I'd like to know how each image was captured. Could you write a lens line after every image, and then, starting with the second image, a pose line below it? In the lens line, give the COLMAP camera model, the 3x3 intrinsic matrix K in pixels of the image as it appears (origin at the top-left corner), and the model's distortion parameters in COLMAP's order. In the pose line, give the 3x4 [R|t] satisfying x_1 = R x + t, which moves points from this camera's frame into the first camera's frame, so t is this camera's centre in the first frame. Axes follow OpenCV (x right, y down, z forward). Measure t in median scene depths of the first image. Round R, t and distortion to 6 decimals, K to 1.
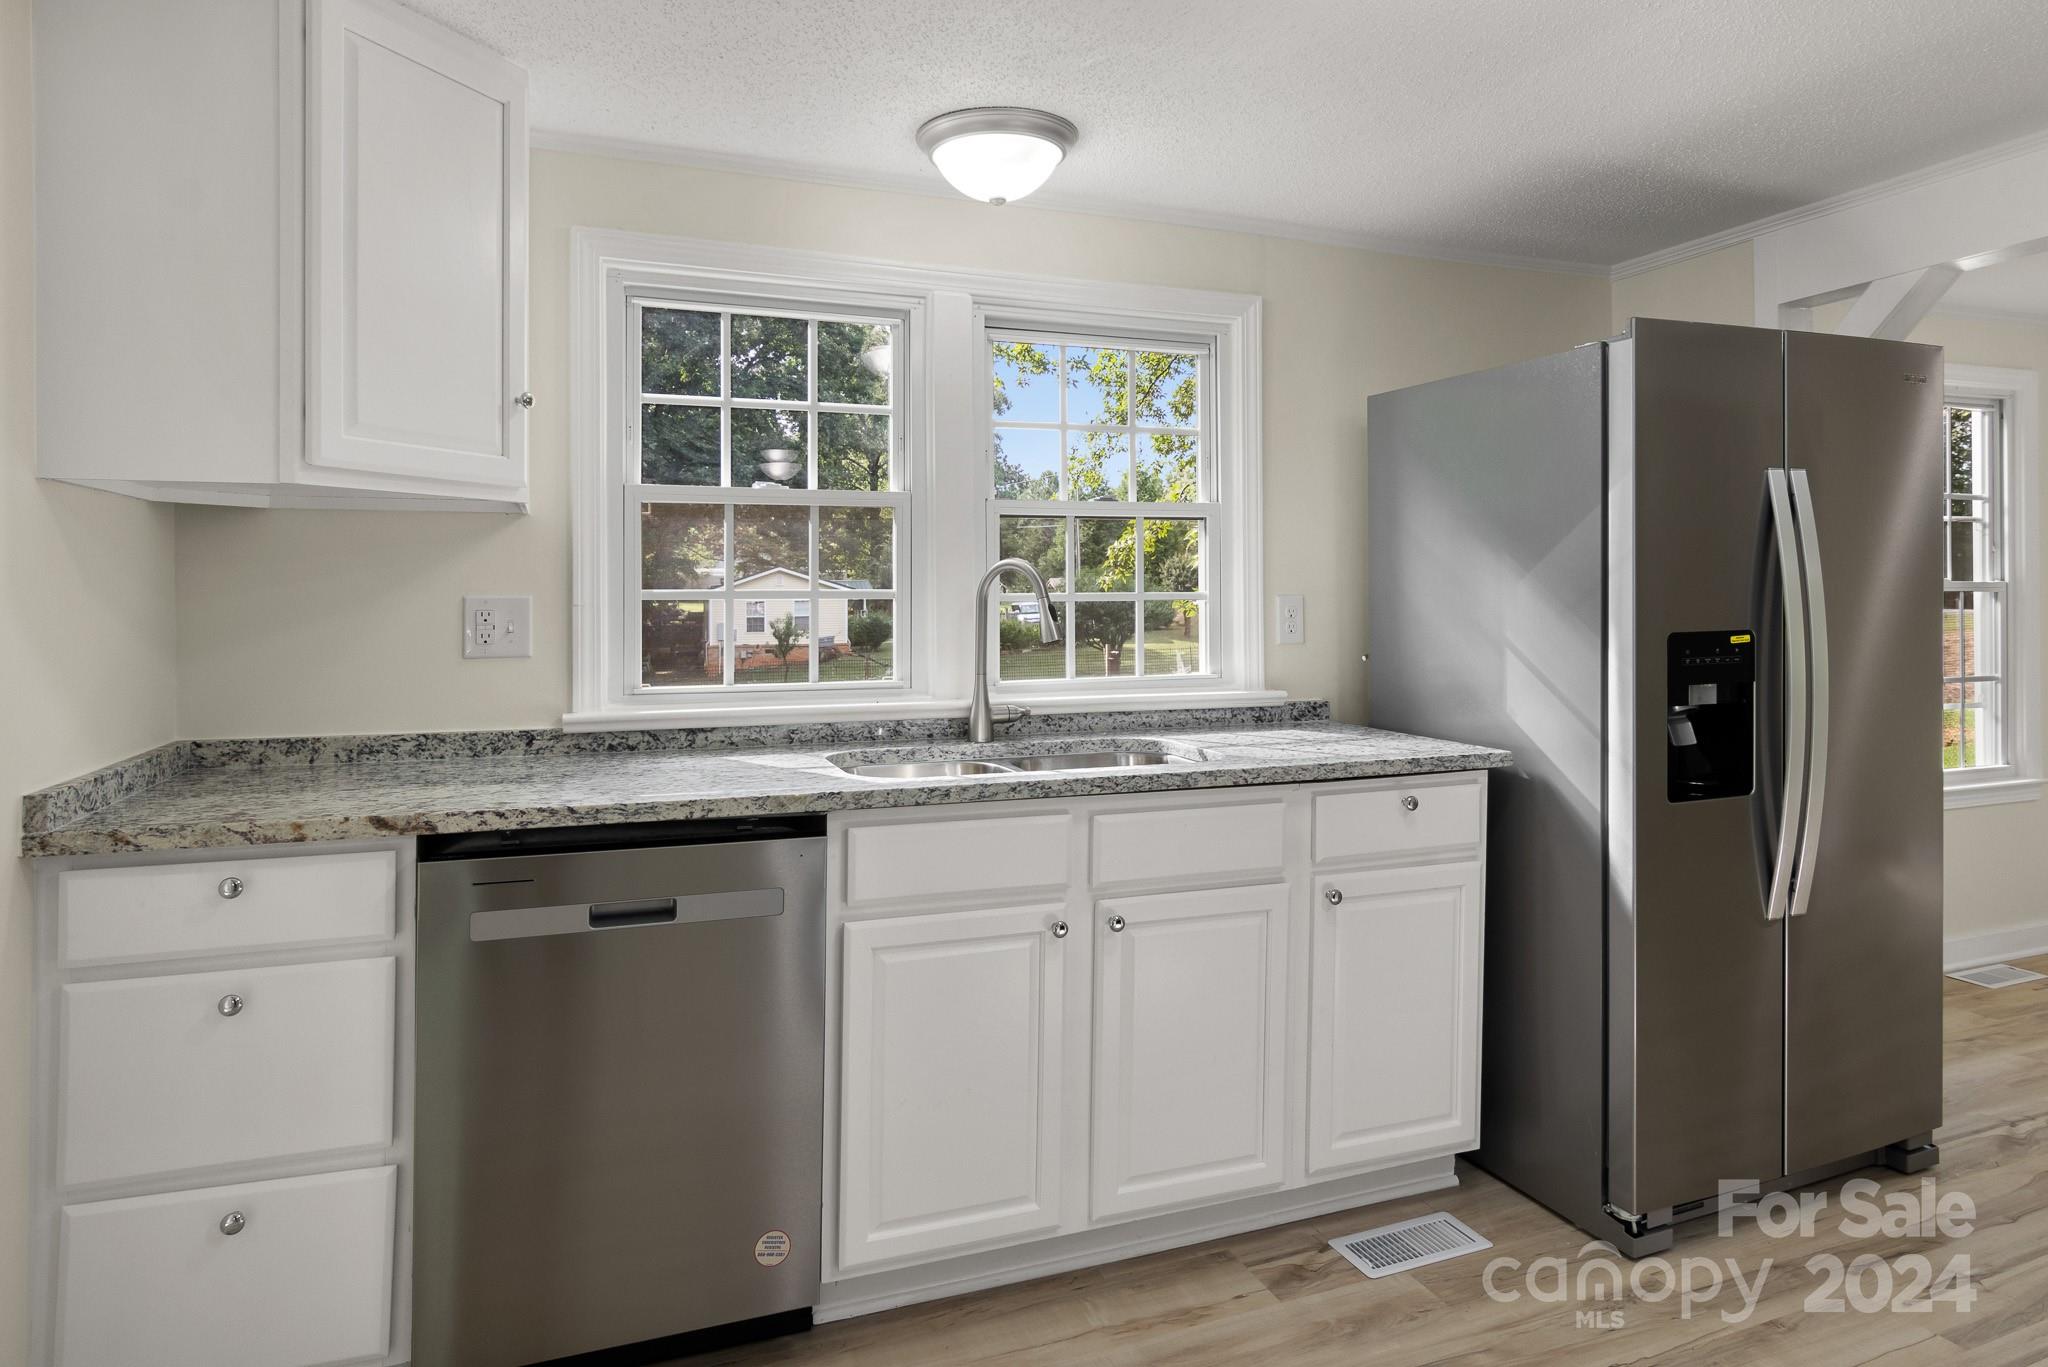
lens RADIAL K [[1188.6, 0, 1018.4], [0, 1188.6, 591.0], [0, 0, 1]] dist [-0.001454, -0.001142]
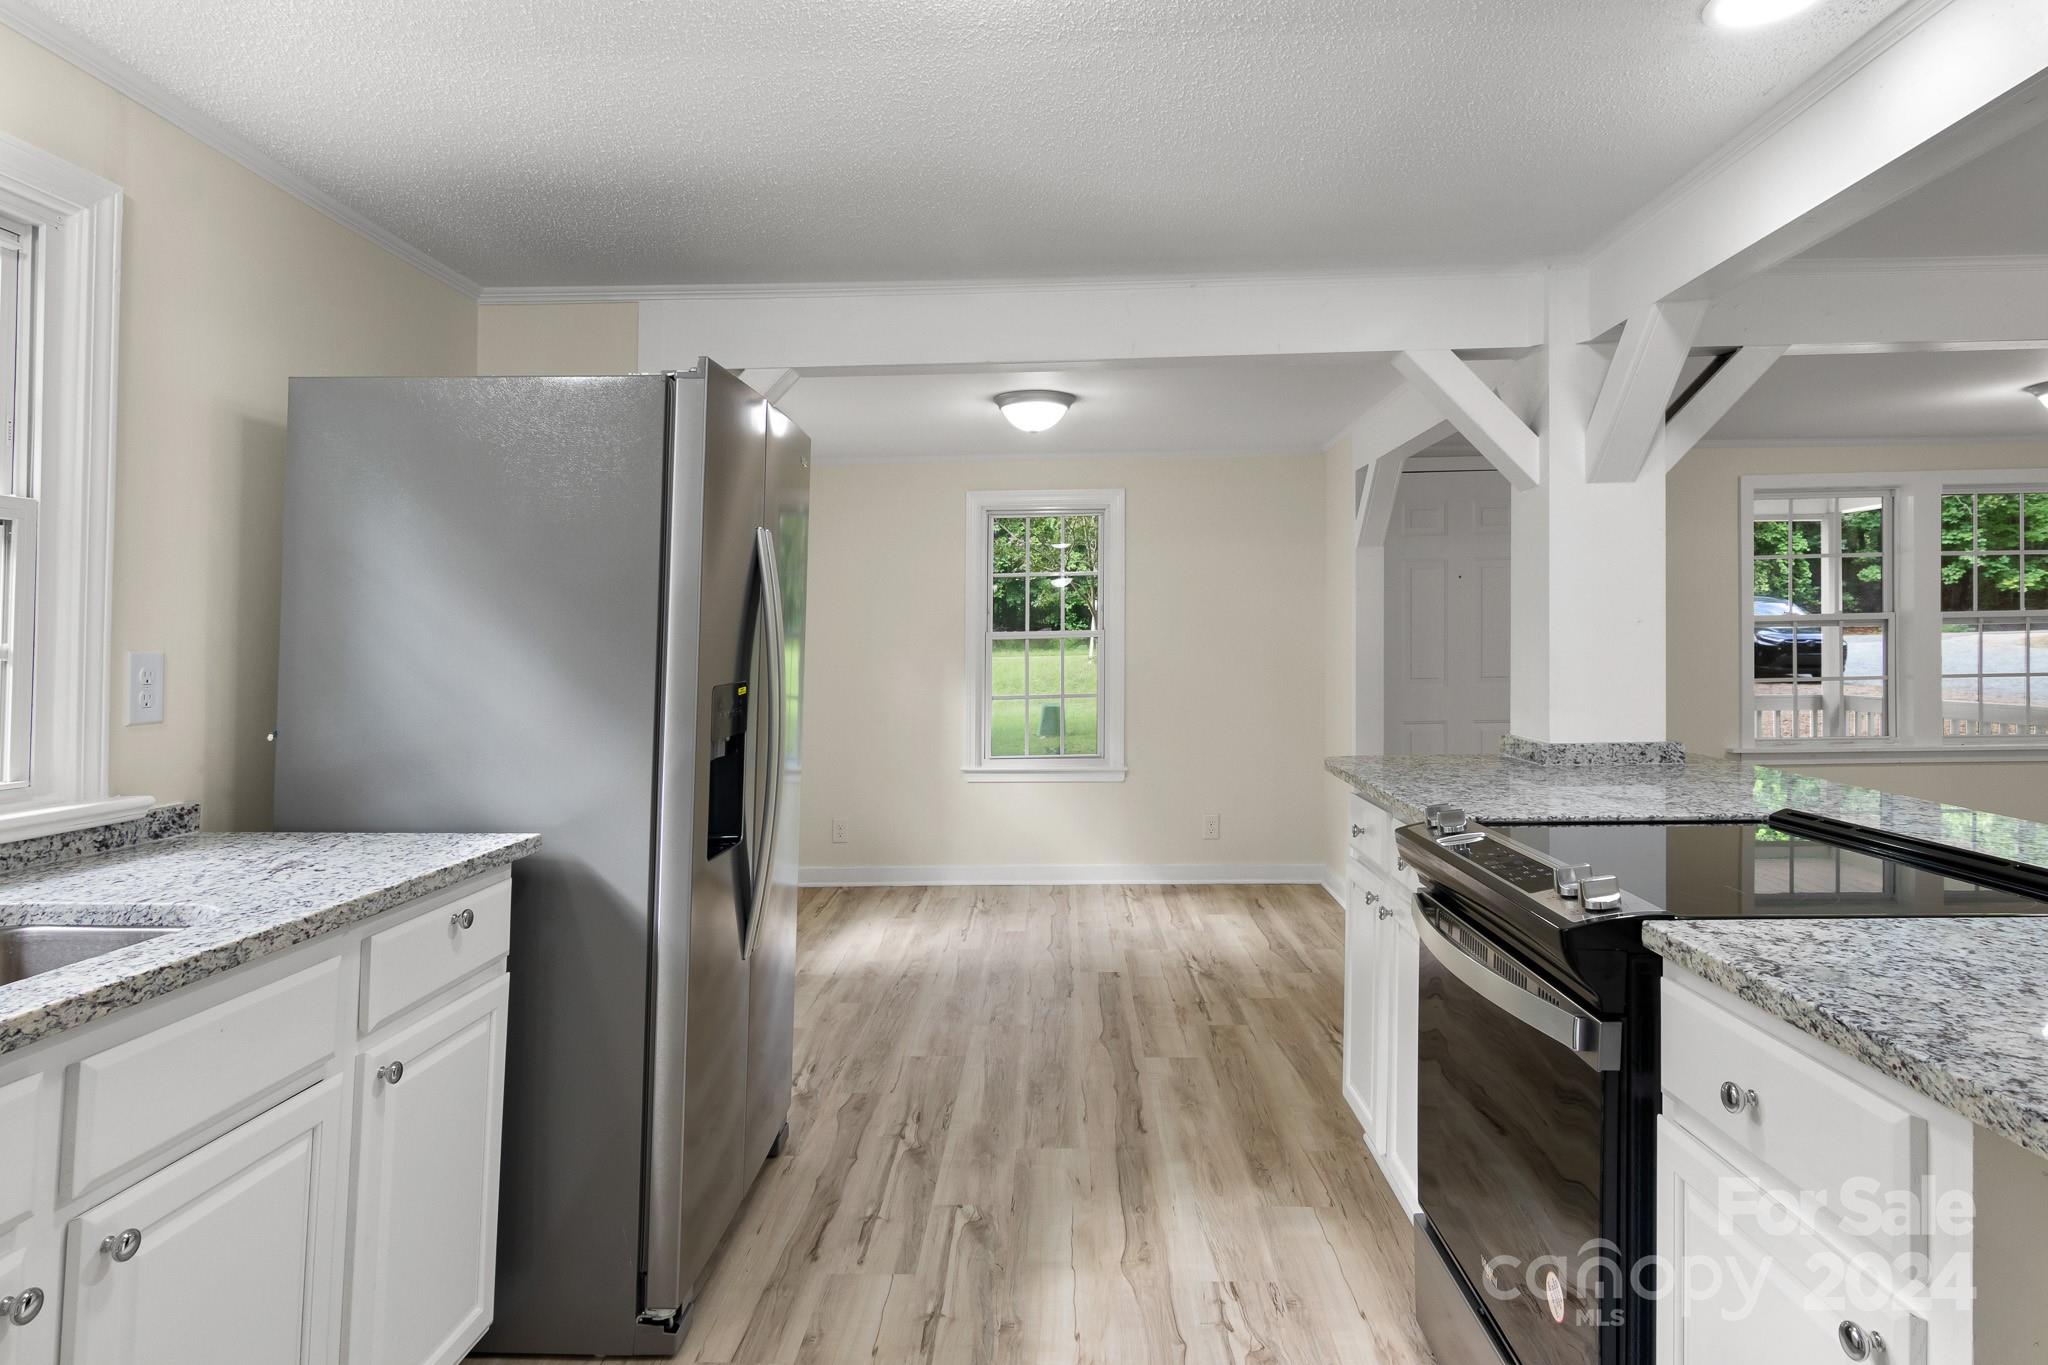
lens RADIAL K [[1196.8, 0, 1037.2], [0, 1196.8, 622.0], [0, 0, 1]] dist [0.005984, -0.000524]
pose [[0.379949, 0.019343, 0.924805, -0.227833], [-0.001020, 0.999789, -0.020493, 0.001160], [-0.925007, 0.006843, 0.379889, 0.322469]]
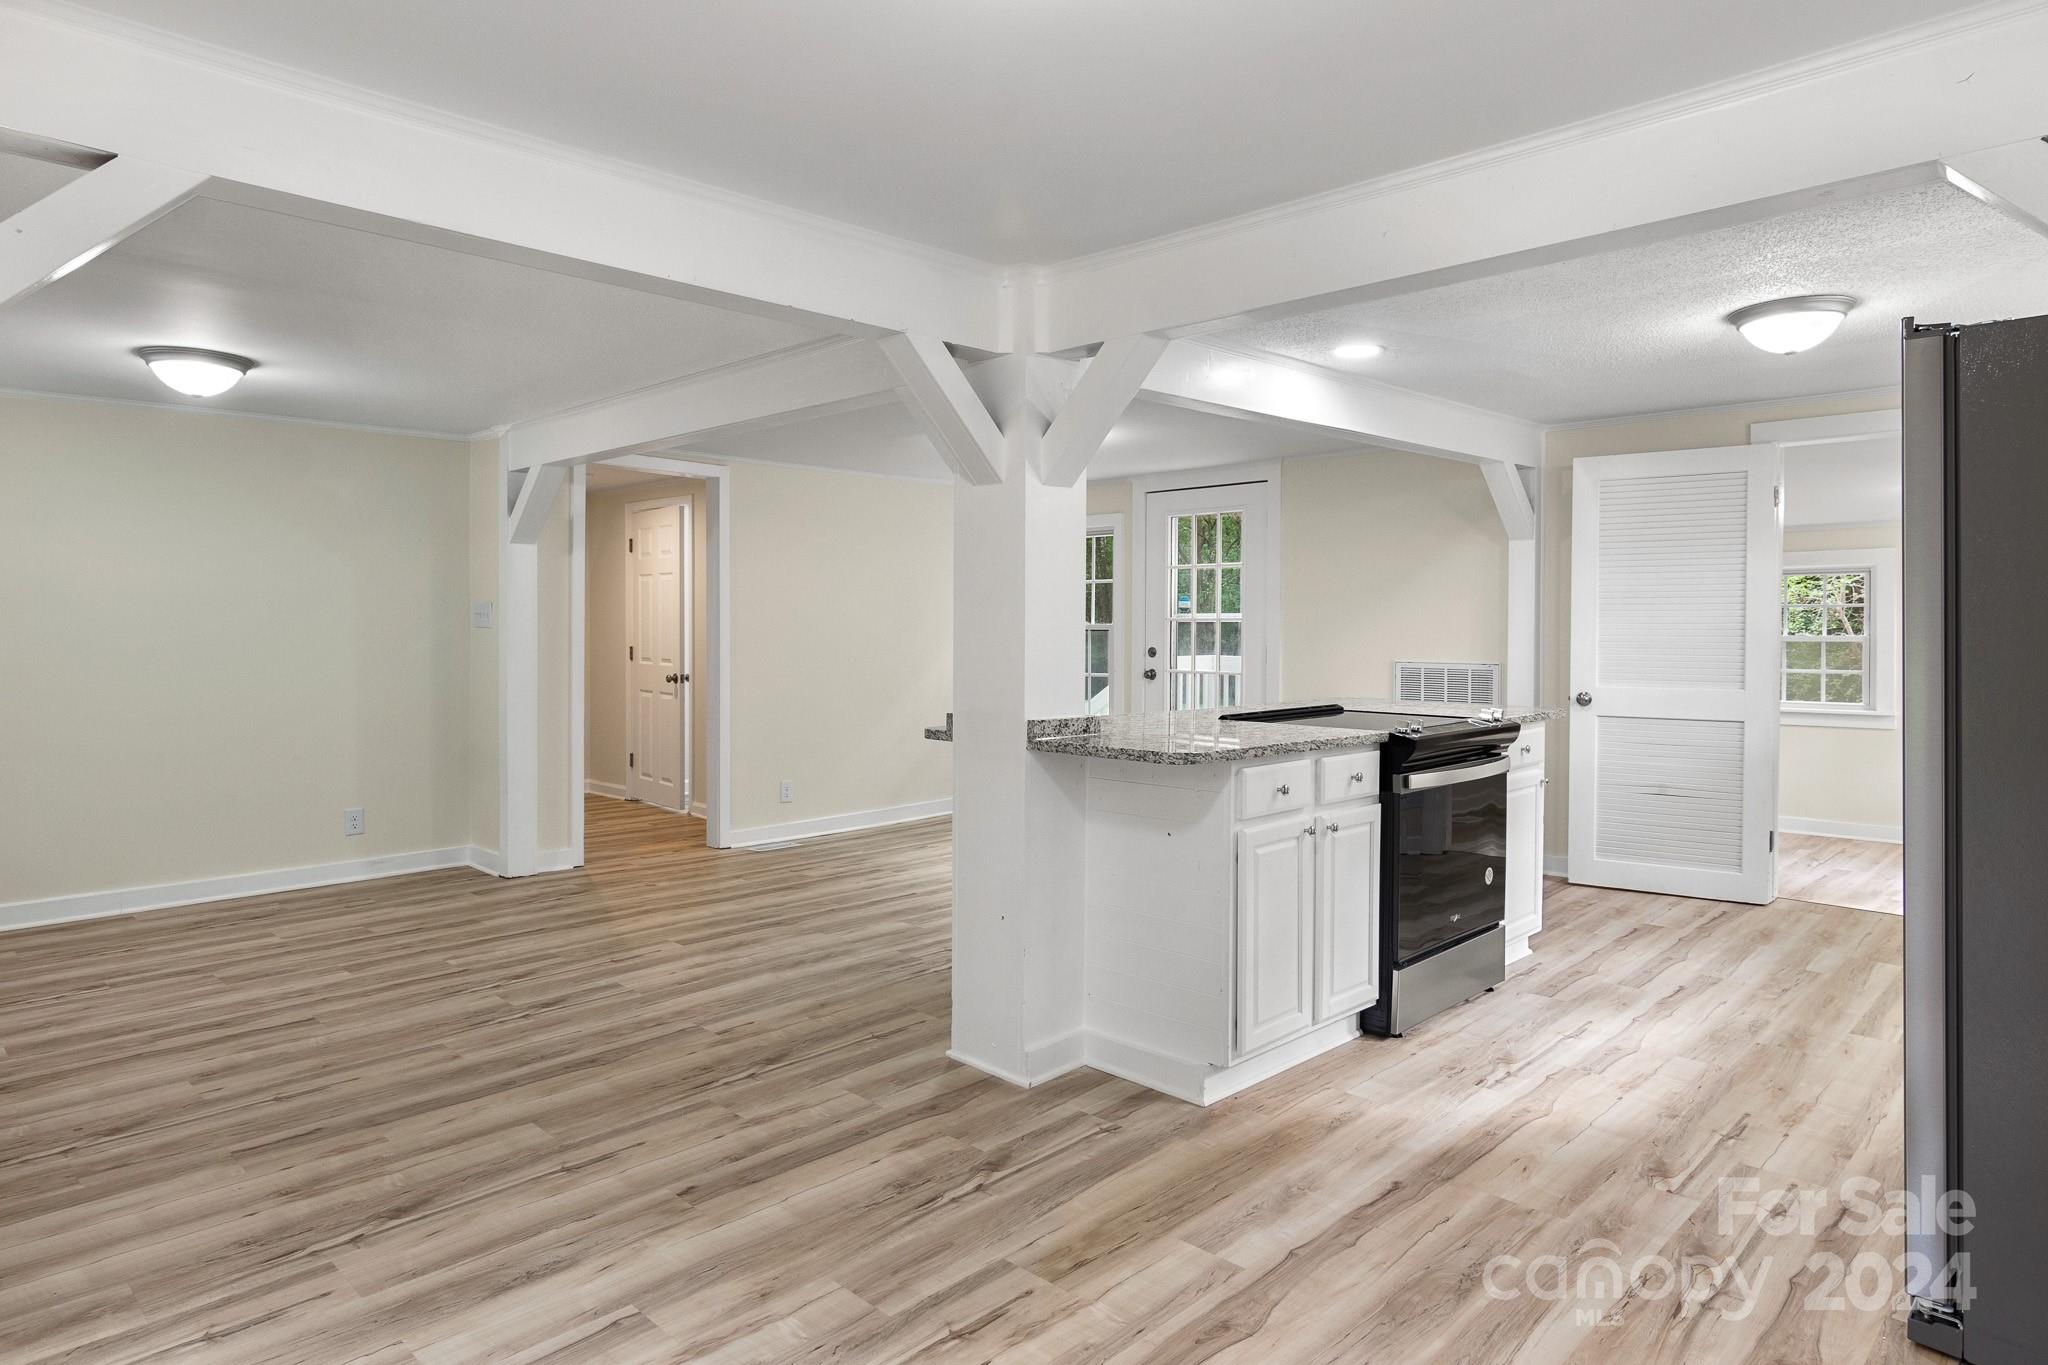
lens RADIAL K [[1193.5, 0, 1002.6], [0, 1193.5, 624.1], [0, 0, 1]] dist [-0.006680, 0.000676]
pose [[-0.914292, 0.012676, -0.404857, 1.728148], [0.017370, 0.999818, -0.007924, 0.005851], [0.404682, -0.014277, -0.914346, 1.538900]]
